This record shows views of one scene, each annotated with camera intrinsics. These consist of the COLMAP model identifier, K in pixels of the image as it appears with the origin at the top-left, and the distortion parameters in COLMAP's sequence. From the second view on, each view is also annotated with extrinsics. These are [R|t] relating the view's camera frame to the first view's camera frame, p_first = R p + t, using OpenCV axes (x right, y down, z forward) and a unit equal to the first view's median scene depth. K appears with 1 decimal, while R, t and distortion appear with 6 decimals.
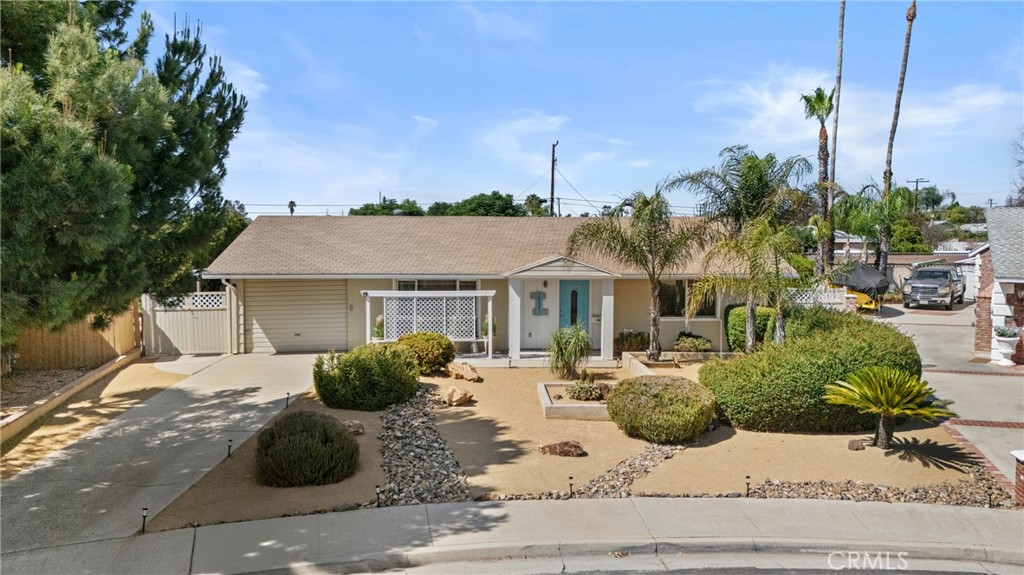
lens RADIAL K [[745.7, 0, 512.0], [0, 745.7, 287.5], [0, 0, 1]] dist [0.076911, -0.078030]
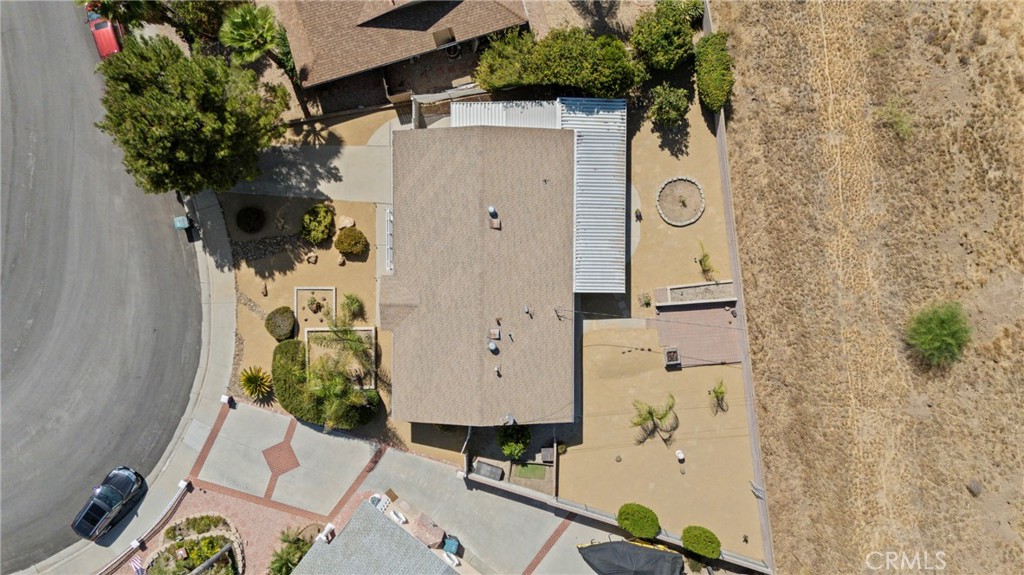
lens RADIAL K [[745.7, 0, 512.0], [0, 745.7, 287.5], [0, 0, 1]] dist [0.076911, -0.078030]
pose [[-0.047280, 0.998877, -0.002945, 0.010277], [-0.022695, 0.001873, 0.999741, -3.150270], [0.998624, 0.047335, 0.022581, 1.993312]]
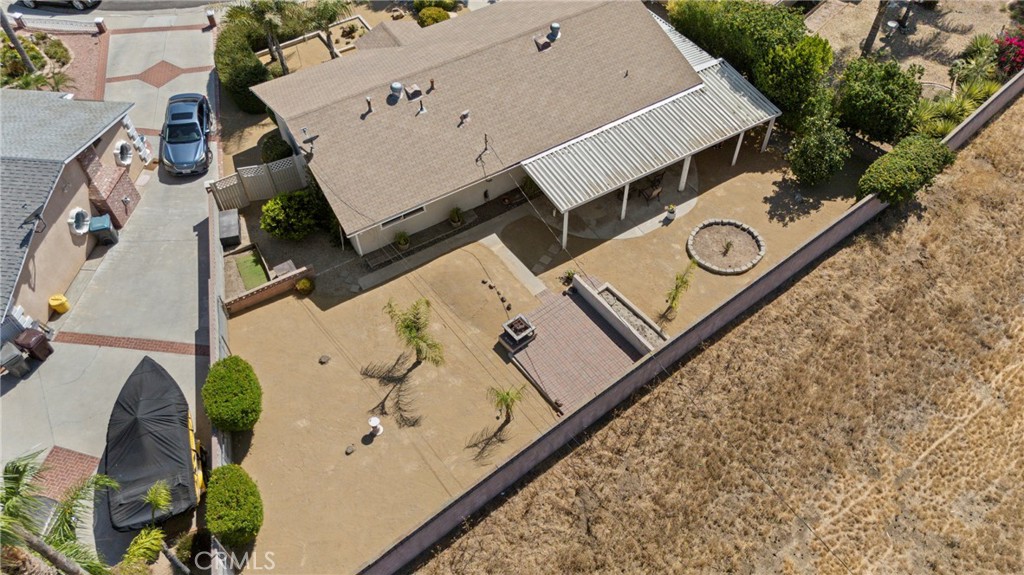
lens RADIAL K [[745.7, 0, 512.0], [0, 745.7, 287.5], [0, 0, 1]] dist [0.076911, -0.078030]
pose [[-0.875271, 0.380797, -0.298150, 0.803136], [-0.019200, 0.588636, 0.808170, -1.579790], [0.483251, 0.713093, -0.507905, 3.645246]]
